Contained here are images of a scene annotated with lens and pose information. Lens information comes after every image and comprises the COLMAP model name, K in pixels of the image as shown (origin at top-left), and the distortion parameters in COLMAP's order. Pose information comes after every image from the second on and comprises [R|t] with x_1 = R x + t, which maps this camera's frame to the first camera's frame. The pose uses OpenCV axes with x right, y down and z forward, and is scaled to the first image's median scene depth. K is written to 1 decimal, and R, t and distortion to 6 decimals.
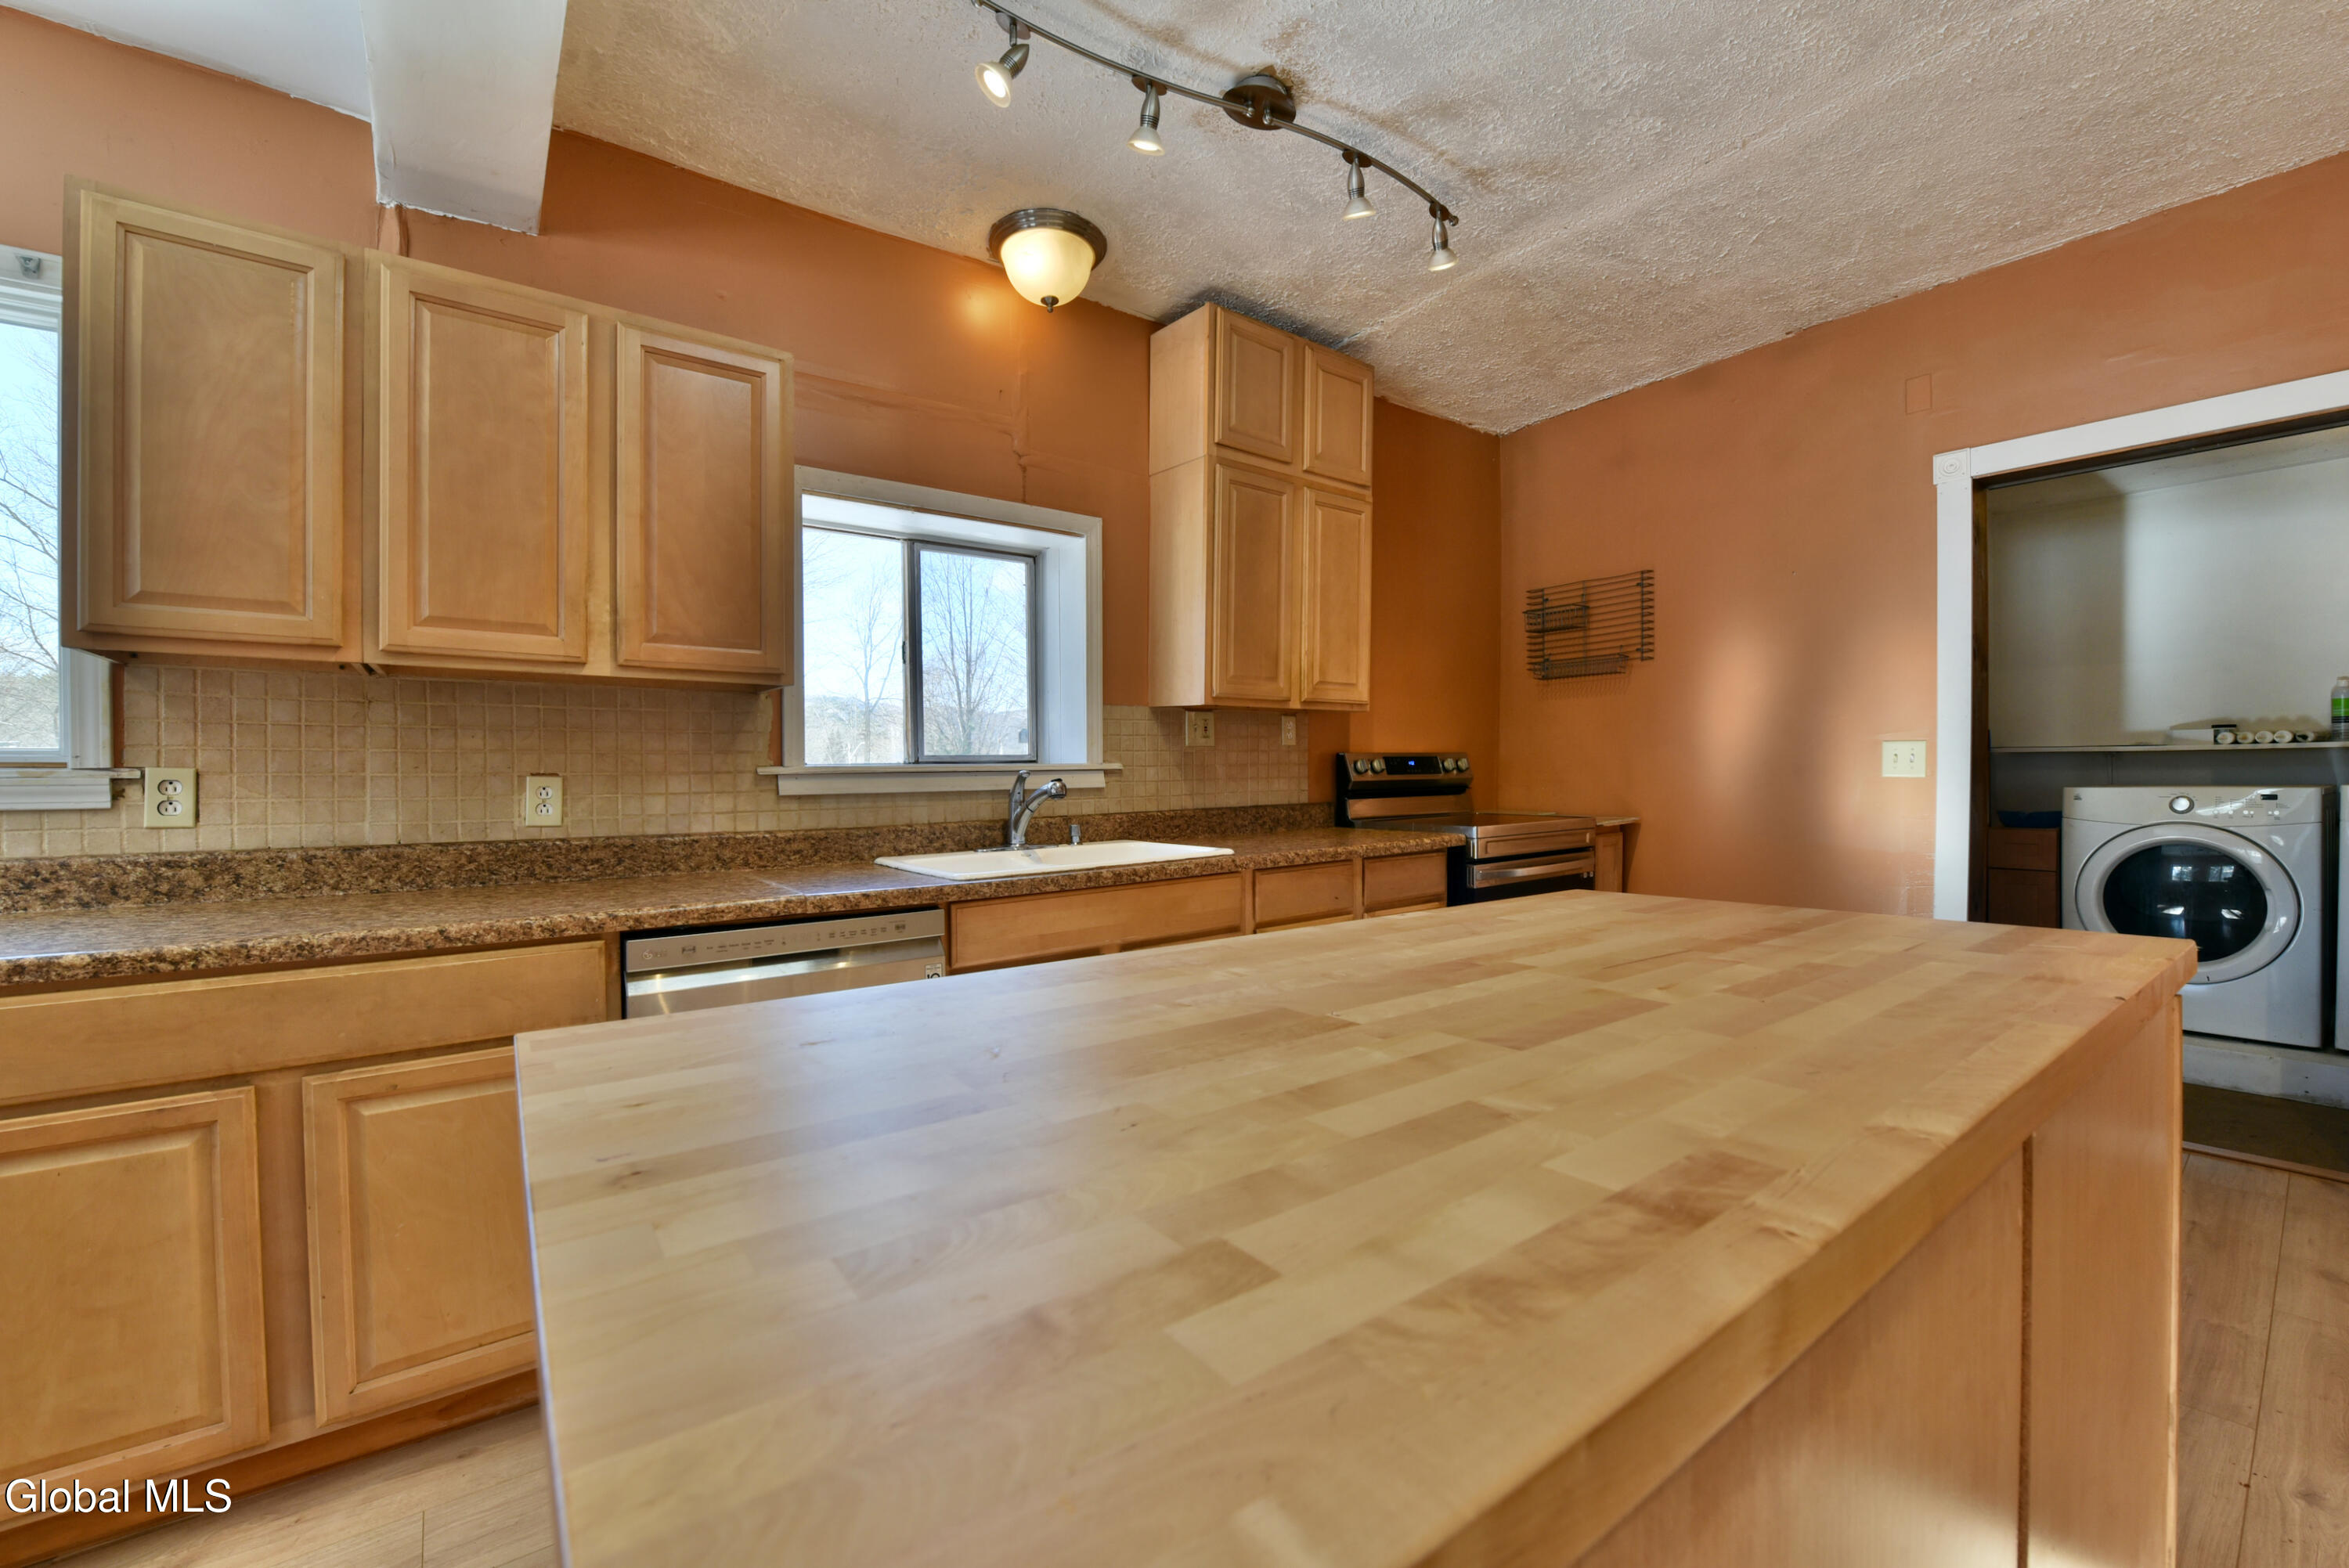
lens RADIAL K [[967.4, 0, 1180.6], [0, 967.4, 792.3], [0, 0, 1]] dist [-0.016408, -0.001358]
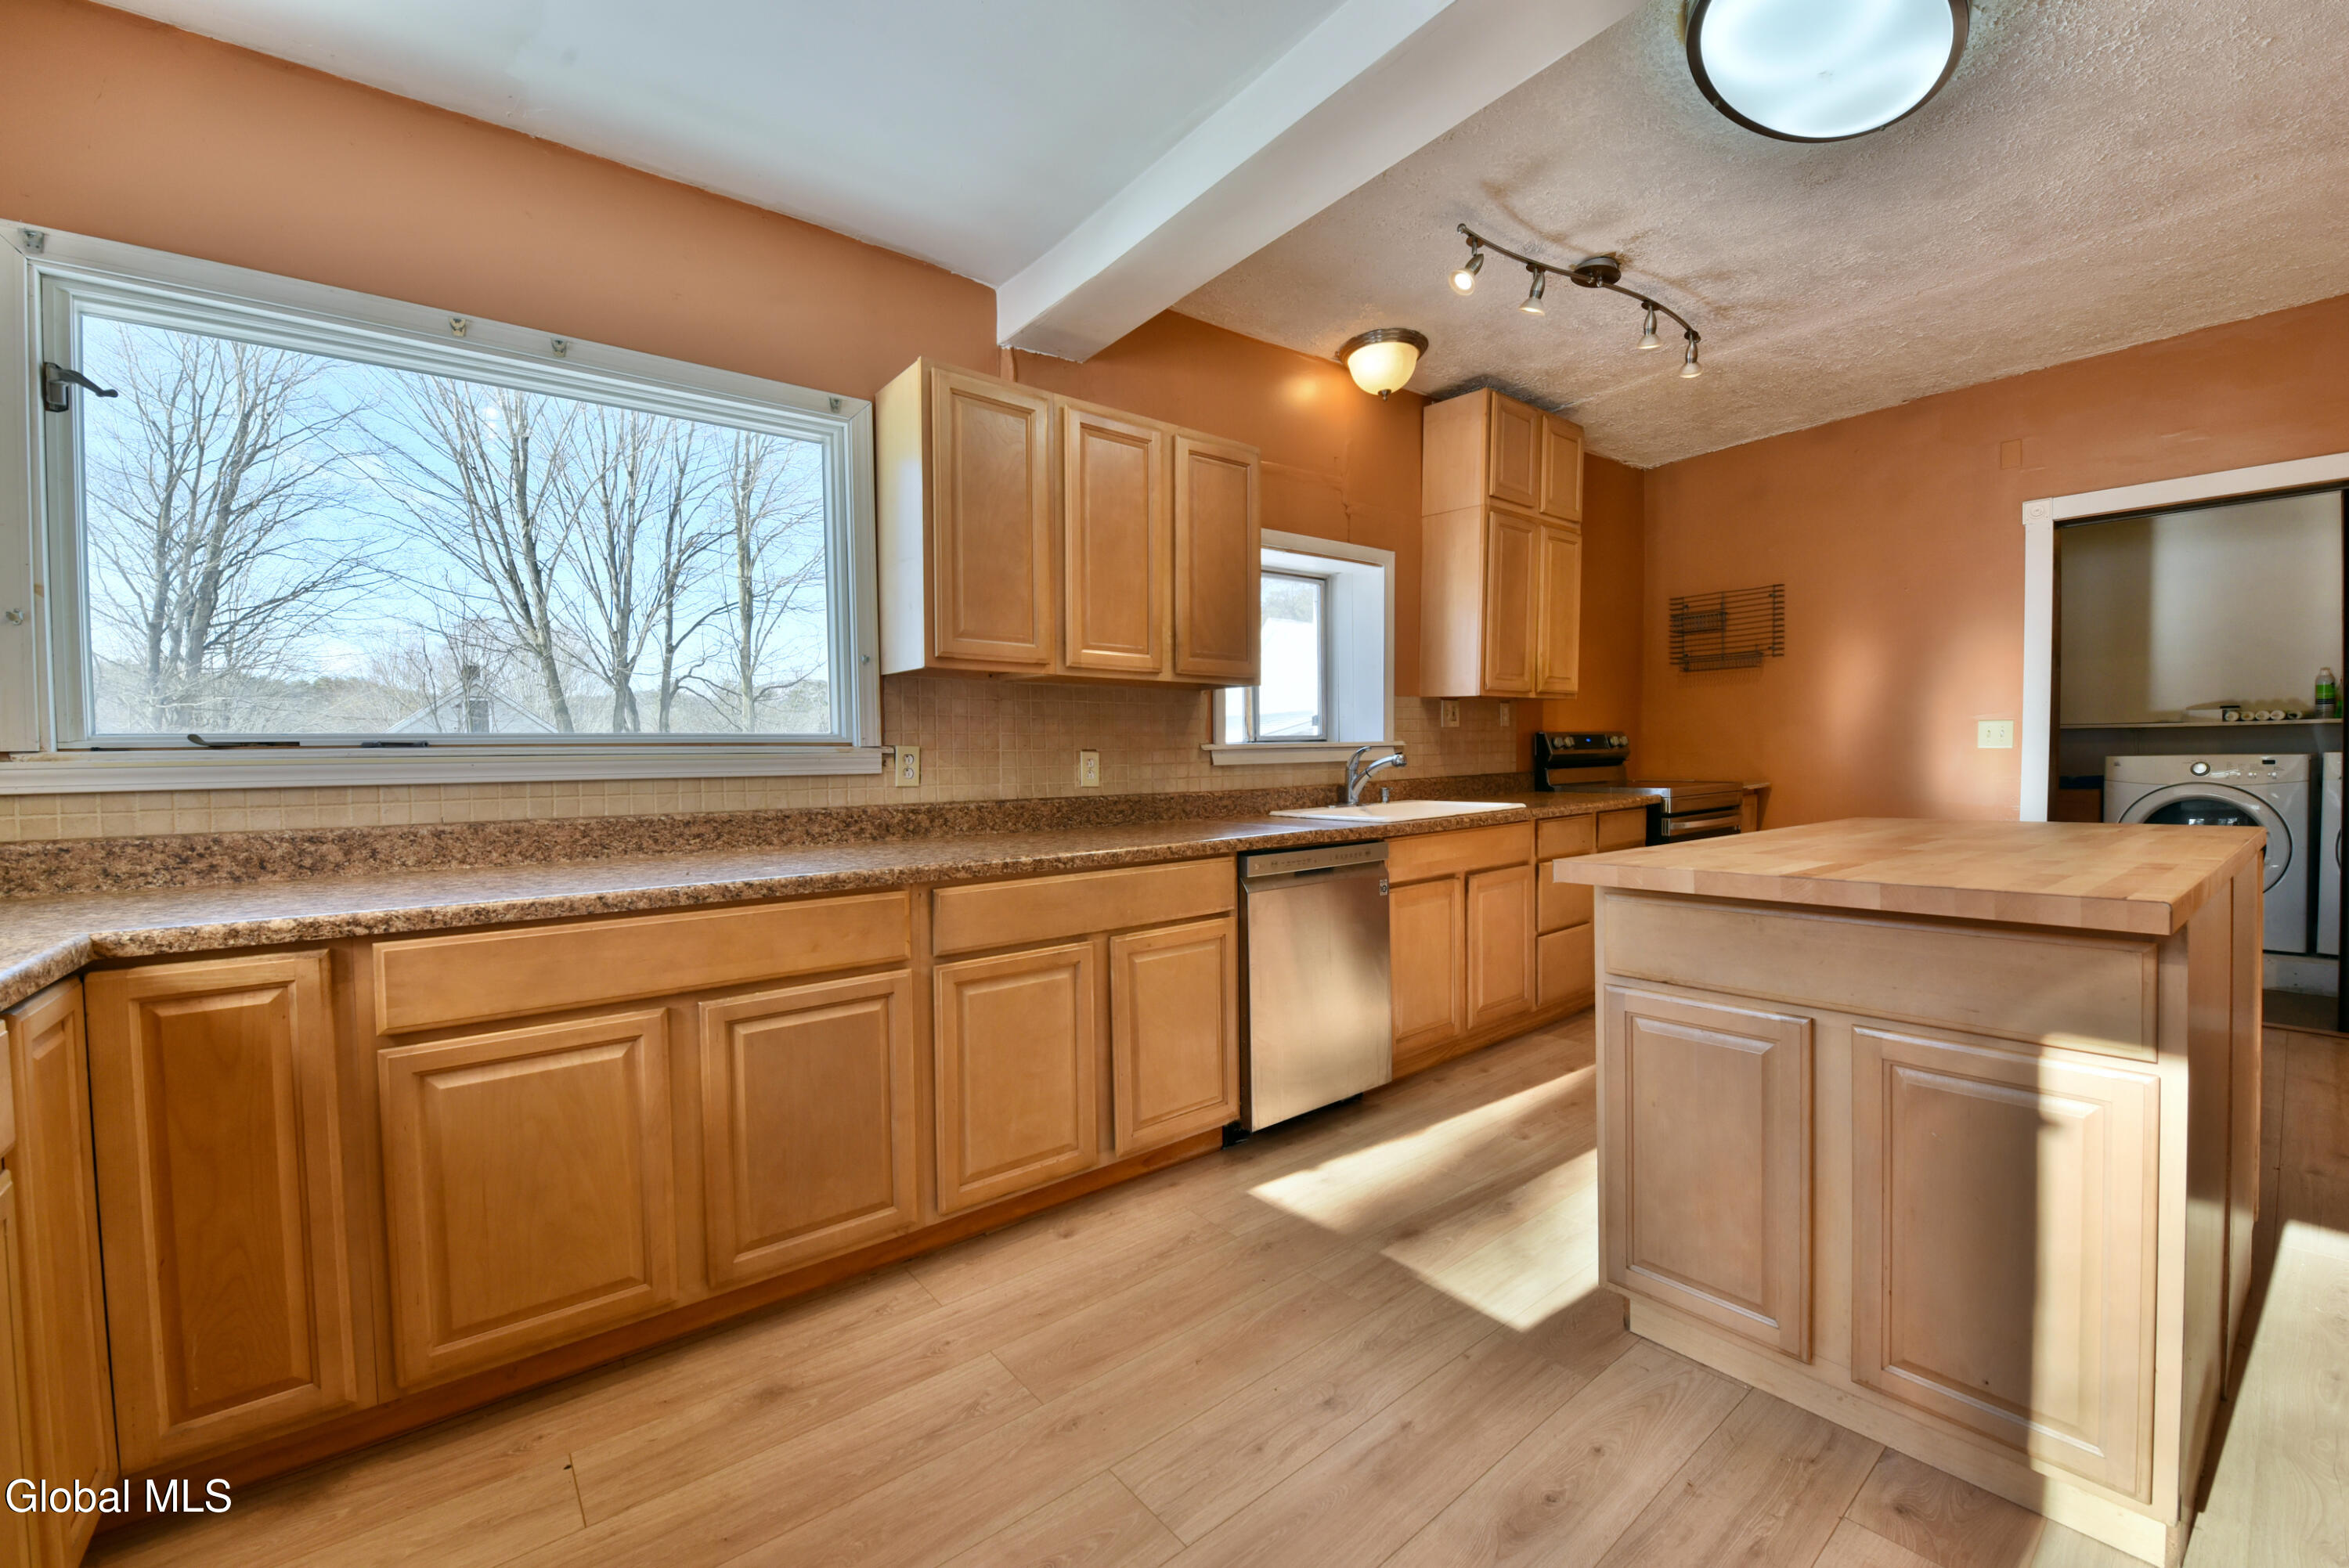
lens RADIAL K [[967.4, 0, 1176.9], [0, 967.4, 788.0], [0, 0, 1]] dist [-0.016408, -0.001358]
pose [[0.999869, -0.005517, 0.015205, -0.413711], [0.005231, 0.999809, 0.018812, 0.008340], [-0.015306, -0.018730, 0.999707, -0.310090]]
